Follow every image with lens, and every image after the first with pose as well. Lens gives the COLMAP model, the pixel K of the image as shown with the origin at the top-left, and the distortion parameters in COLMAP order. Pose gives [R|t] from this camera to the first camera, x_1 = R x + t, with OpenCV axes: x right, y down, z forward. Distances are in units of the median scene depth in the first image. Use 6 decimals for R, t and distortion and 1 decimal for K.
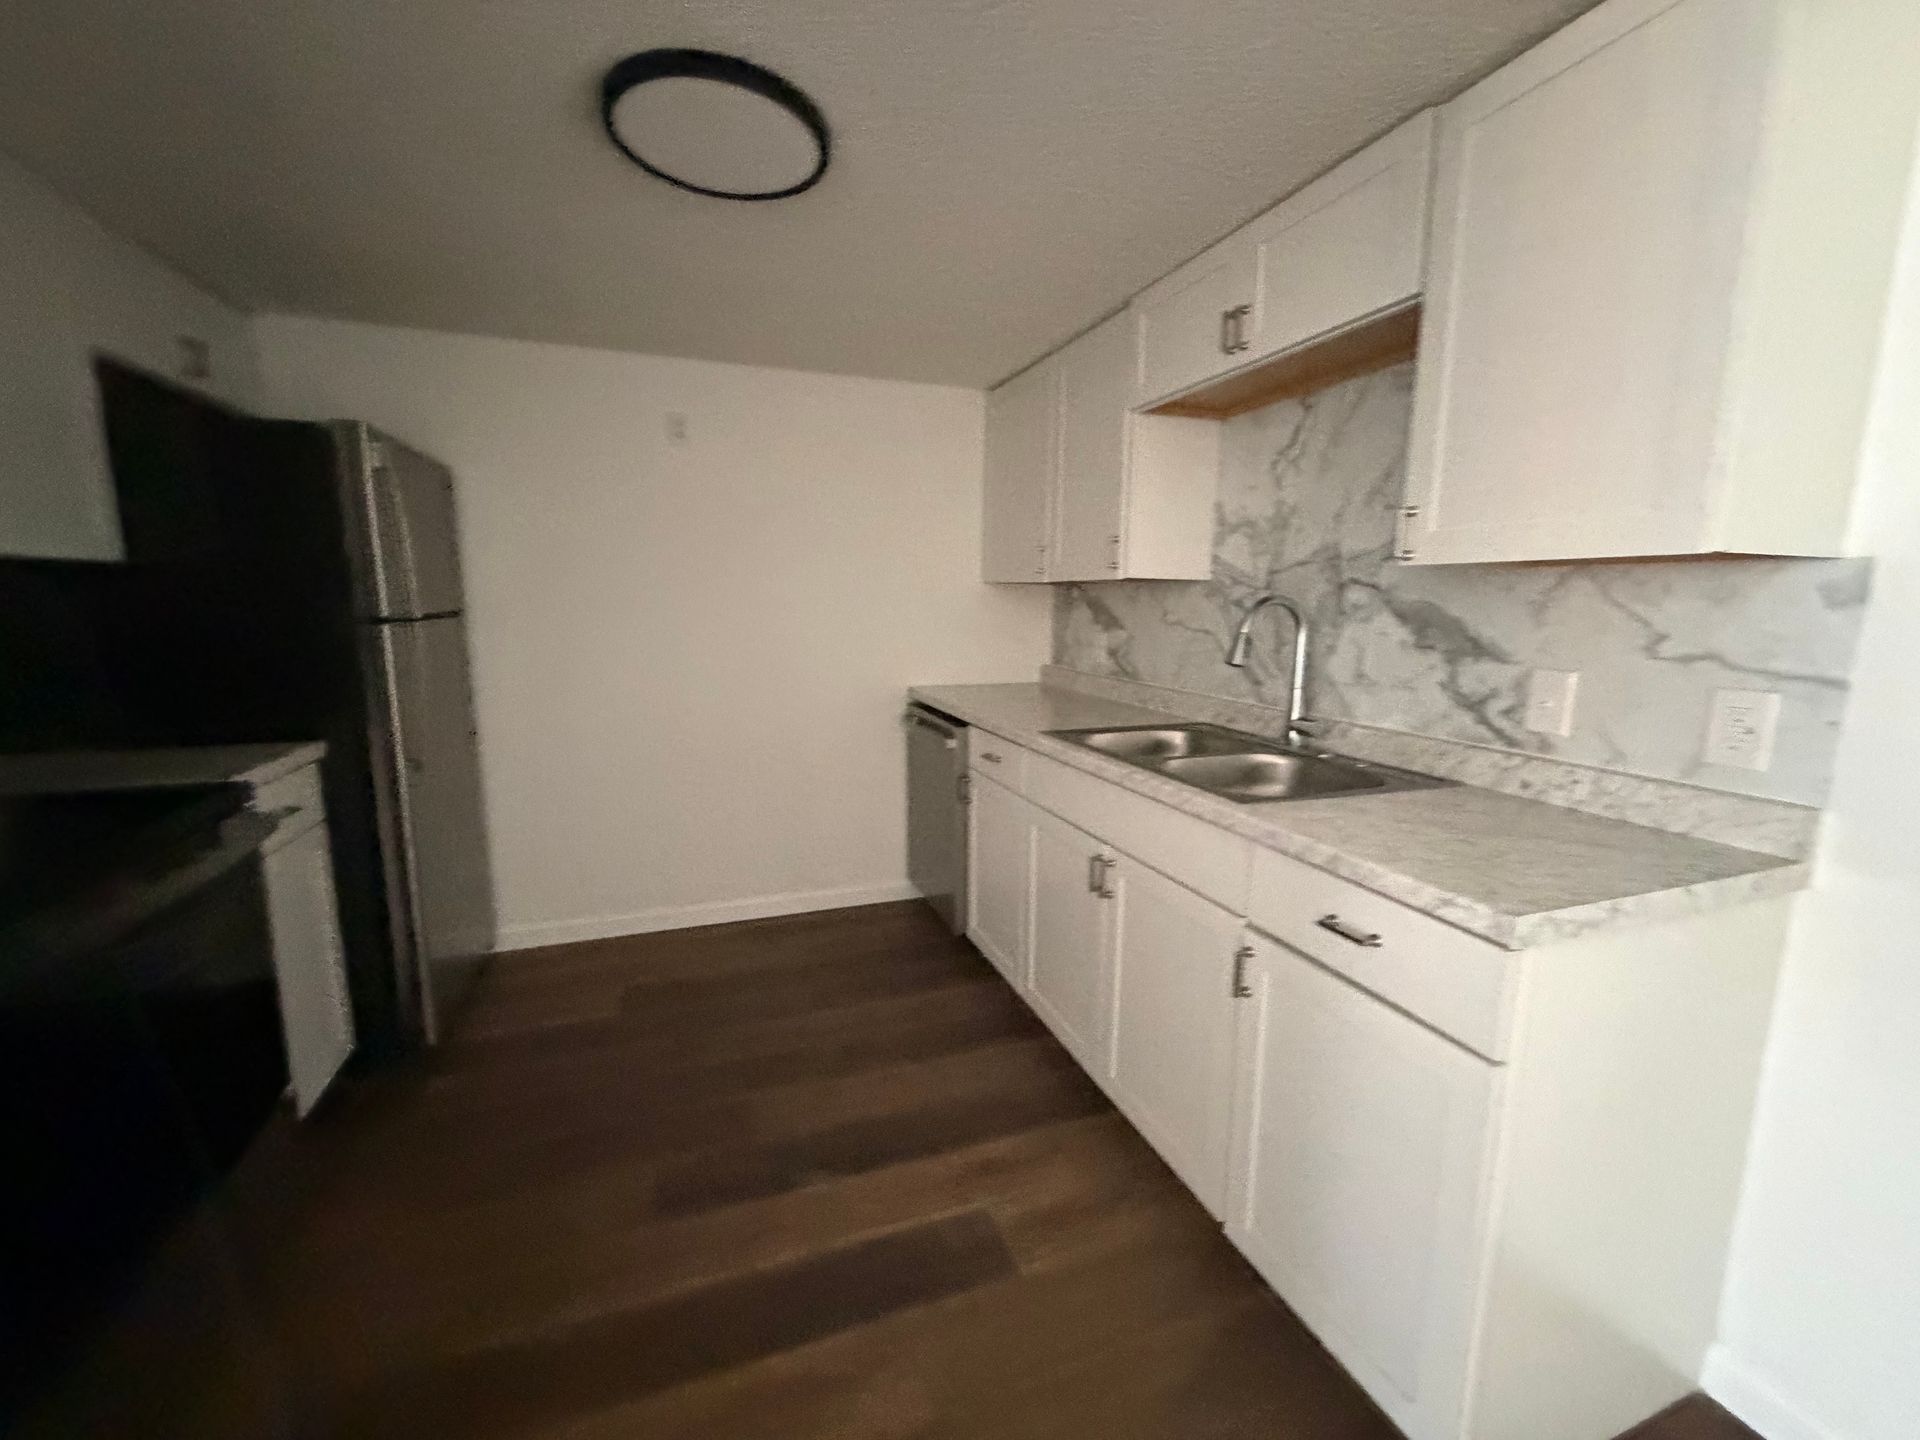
lens RADIAL K [[765.7, 0, 961.7], [0, 765.7, 719.8], [0, 0, 1]] dist [-0.000117, -0.000373]
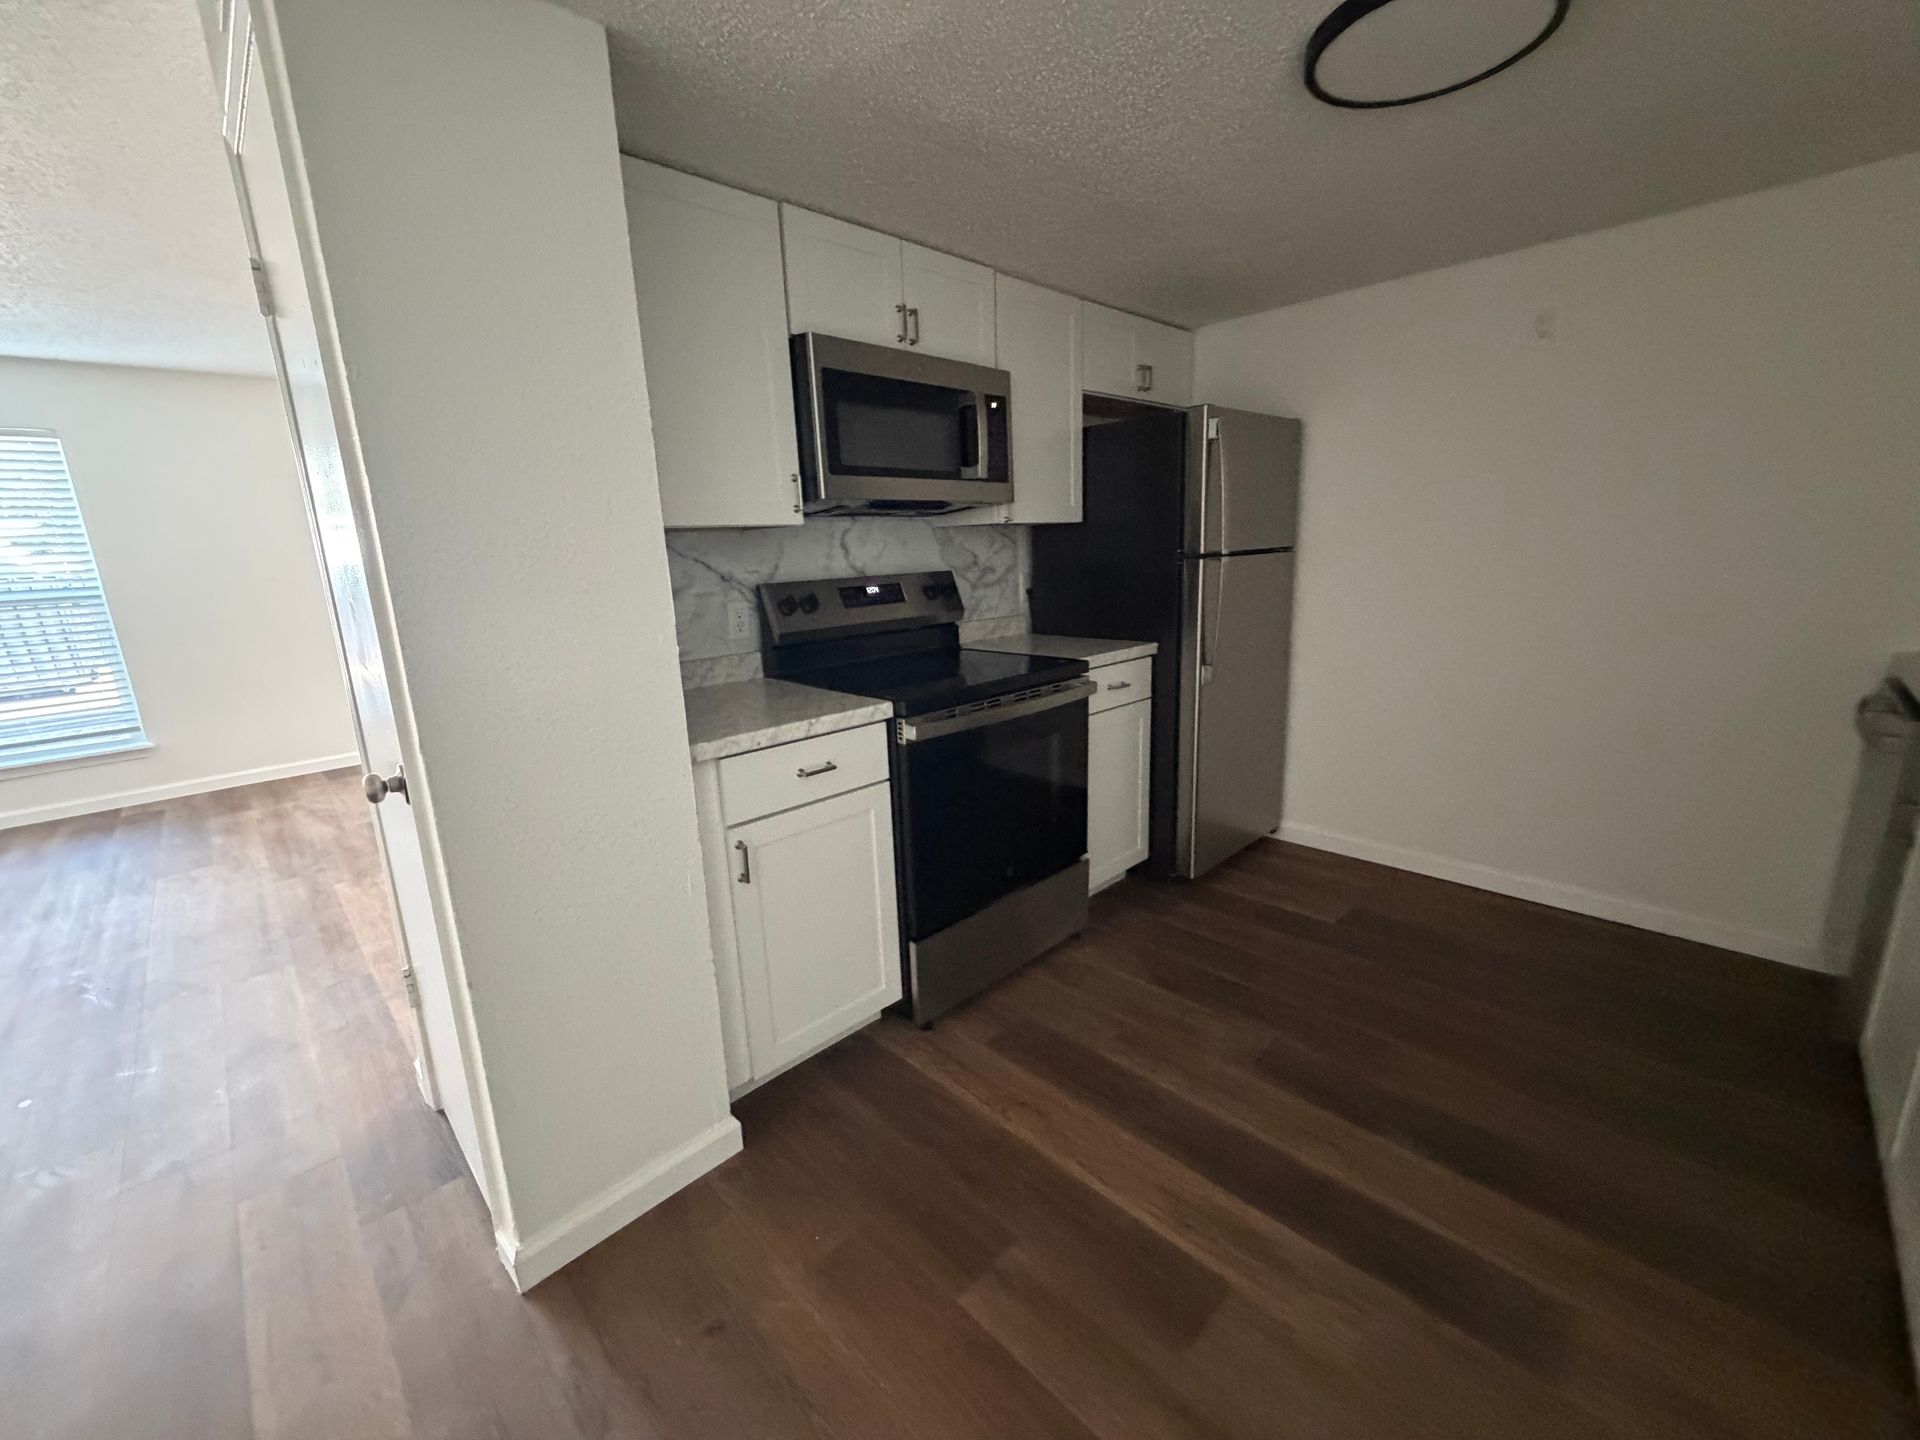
lens RADIAL K [[765.7, 0, 951.9], [0, 765.7, 720.5], [0, 0, 1]] dist [-0.000117, -0.000373]
pose [[0.403911, 0.180568, -0.896801, 0.313772], [-0.100901, 0.983138, 0.152507, -0.008276], [0.909217, 0.028889, 0.415320, 0.063940]]
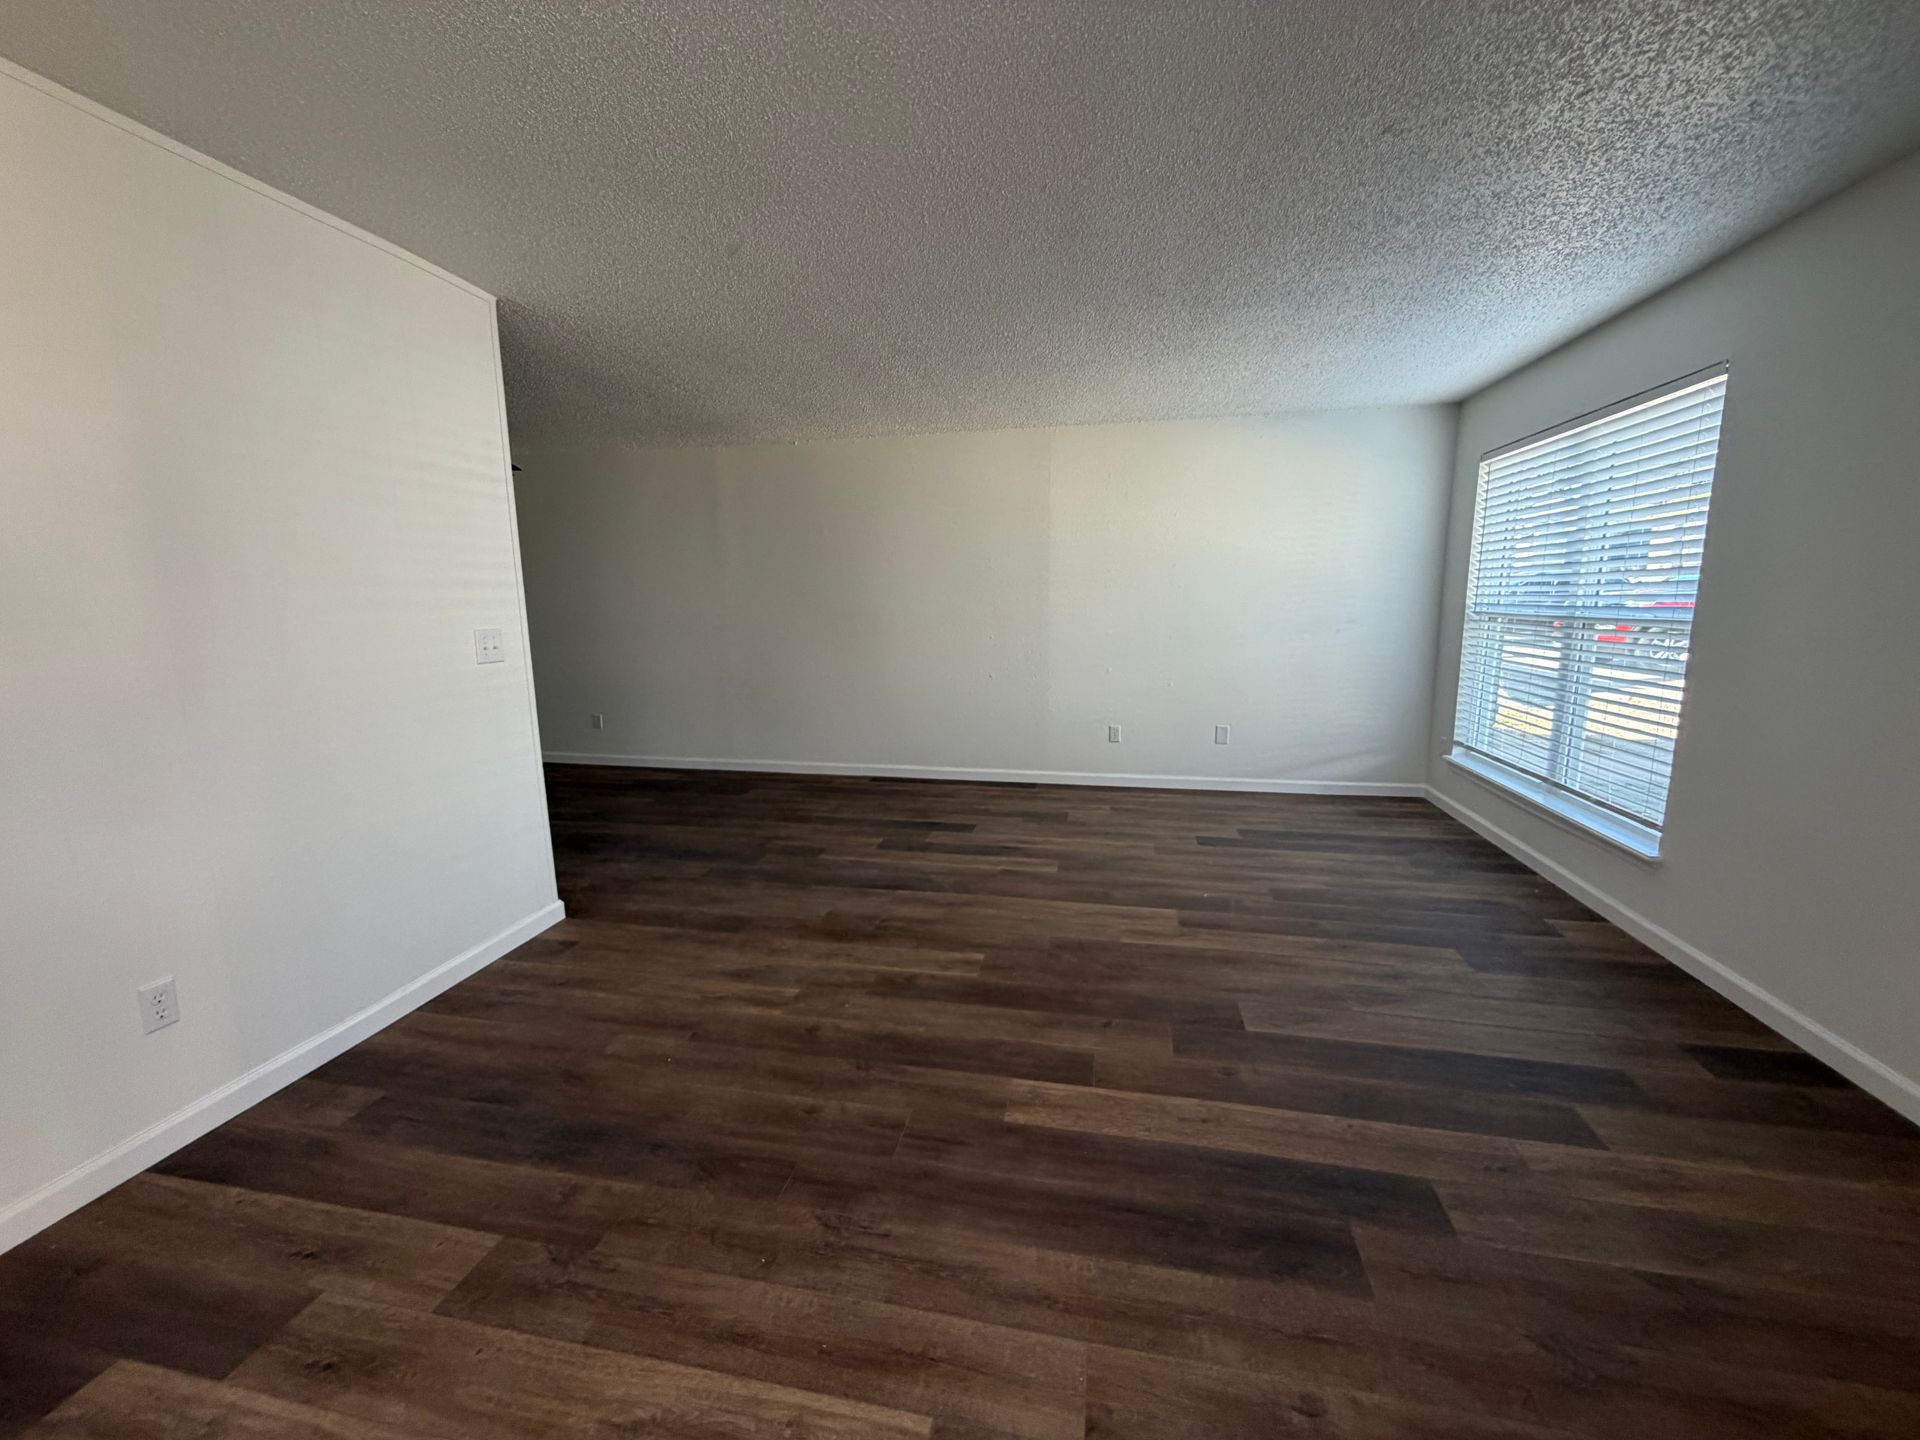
lens RADIAL K [[765.7, 0, 954.5], [0, 765.7, 721.1], [0, 0, 1]] dist [-0.000117, -0.000373]
pose [[-0.848065, -0.089936, 0.522204, -2.330277], [0.083488, 0.950504, 0.299285, -0.140394], [-0.523274, 0.297411, -0.798581, 0.618234]]
